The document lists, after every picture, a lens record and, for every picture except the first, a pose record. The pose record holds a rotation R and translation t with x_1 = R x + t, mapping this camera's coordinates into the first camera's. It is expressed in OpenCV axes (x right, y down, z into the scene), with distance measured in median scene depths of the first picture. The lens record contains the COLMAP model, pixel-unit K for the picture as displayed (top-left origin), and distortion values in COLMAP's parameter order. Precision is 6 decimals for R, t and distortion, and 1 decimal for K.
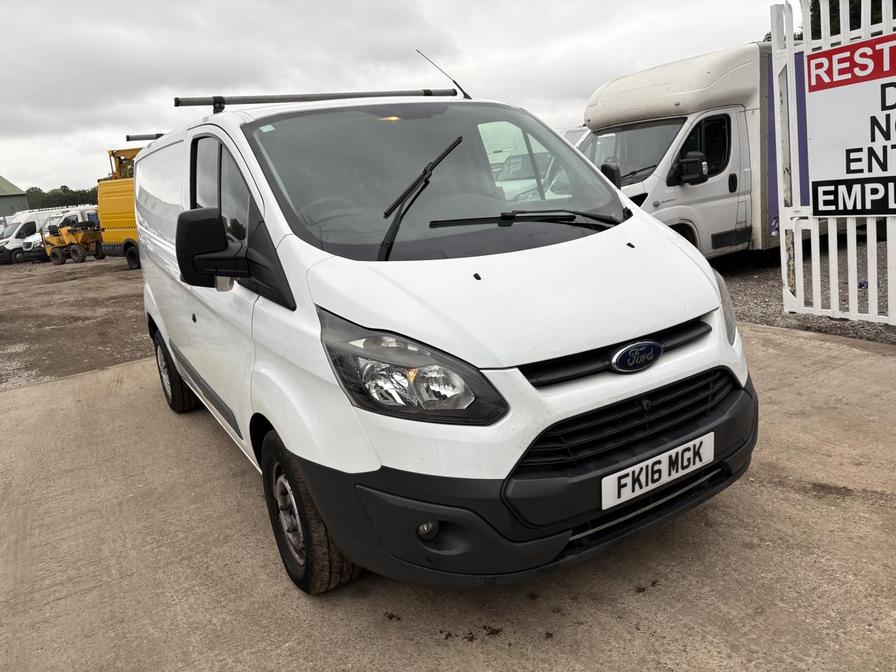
lens RADIAL K [[682.0, 0, 448.0], [0, 682.0, 336.0], [0, 0, 1]] dist [0.042564, -0.056596]
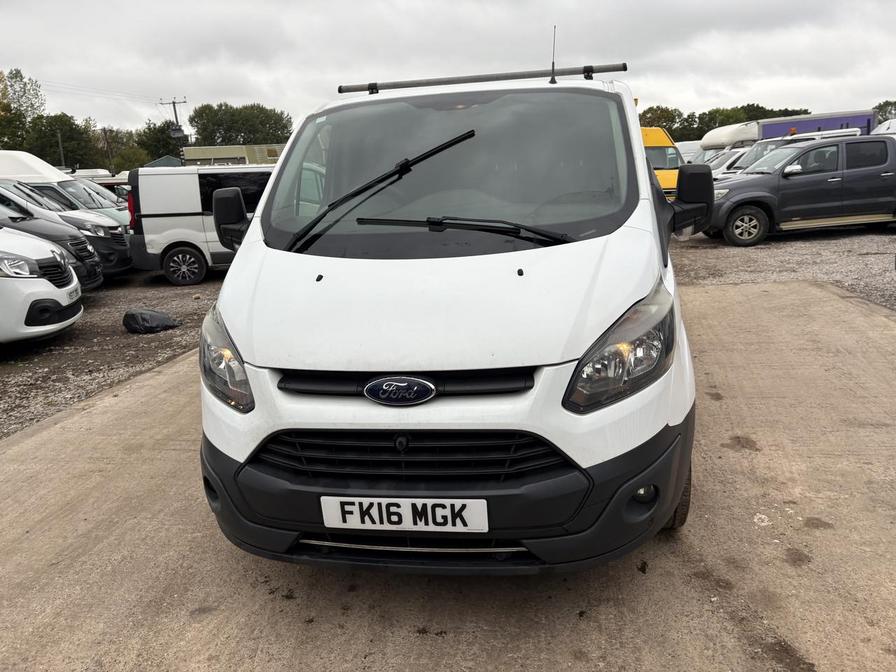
lens RADIAL K [[681.0, 0, 459.4], [0, 681.0, 346.8], [0, 0, 1]] dist [0.038405, -0.039012]
pose [[0.757975, 0.227961, -0.611153, 0.884695], [-0.174676, 0.973661, 0.146538, -0.178381], [0.628460, -0.004319, 0.777830, 0.319883]]
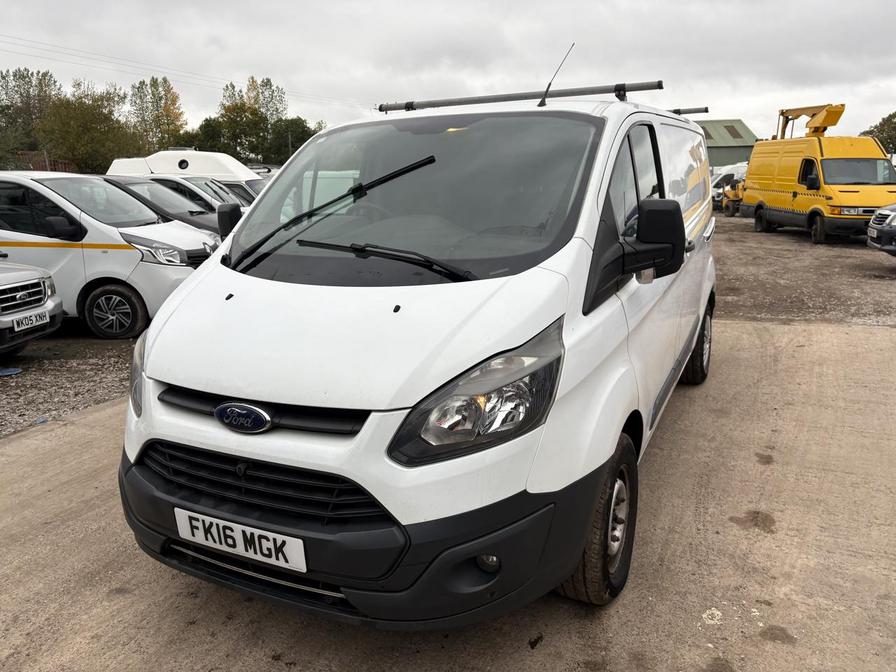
lens RADIAL K [[682.0, 0, 448.0], [0, 682.0, 336.0], [0, 0, 1]] dist [0.042564, -0.056596]
pose [[0.523966, 0.279831, -0.804459, 1.143775], [-0.223327, 0.956581, 0.187288, -0.315494], [0.821940, 0.081525, 0.563710, 0.678178]]
